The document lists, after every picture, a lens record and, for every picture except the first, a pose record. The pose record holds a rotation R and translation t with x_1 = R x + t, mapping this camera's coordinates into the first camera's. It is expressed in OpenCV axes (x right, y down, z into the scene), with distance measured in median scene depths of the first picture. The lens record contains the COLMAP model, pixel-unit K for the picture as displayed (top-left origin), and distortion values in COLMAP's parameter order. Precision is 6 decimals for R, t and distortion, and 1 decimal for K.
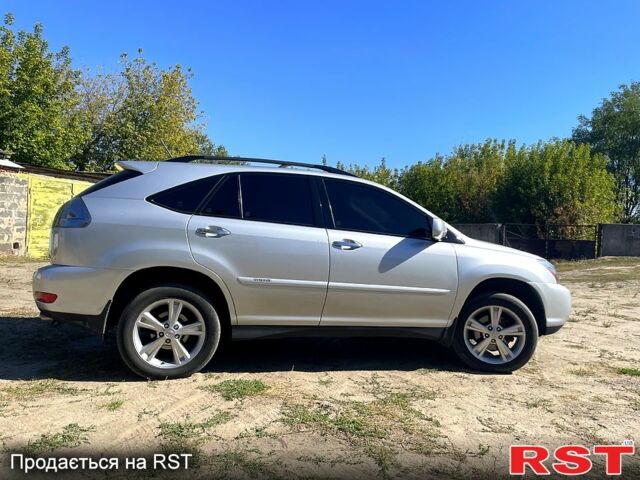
lens RADIAL K [[494.2, 0, 314.4], [0, 494.2, 239.5], [0, 0, 1]] dist [0.003271, -0.011031]
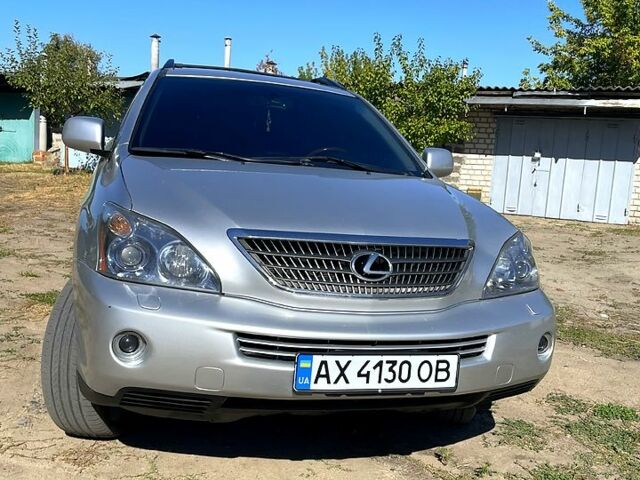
lens RADIAL K [[657.2, 0, 317.0], [0, 657.2, 241.5], [0, 0, 1]] dist [0.043186, 0.000000]
pose [[0.041326, 0.089161, -0.995160, 0.349090], [-0.076172, 0.993393, 0.085840, 0.005068], [0.996238, 0.072256, 0.047844, 0.407029]]
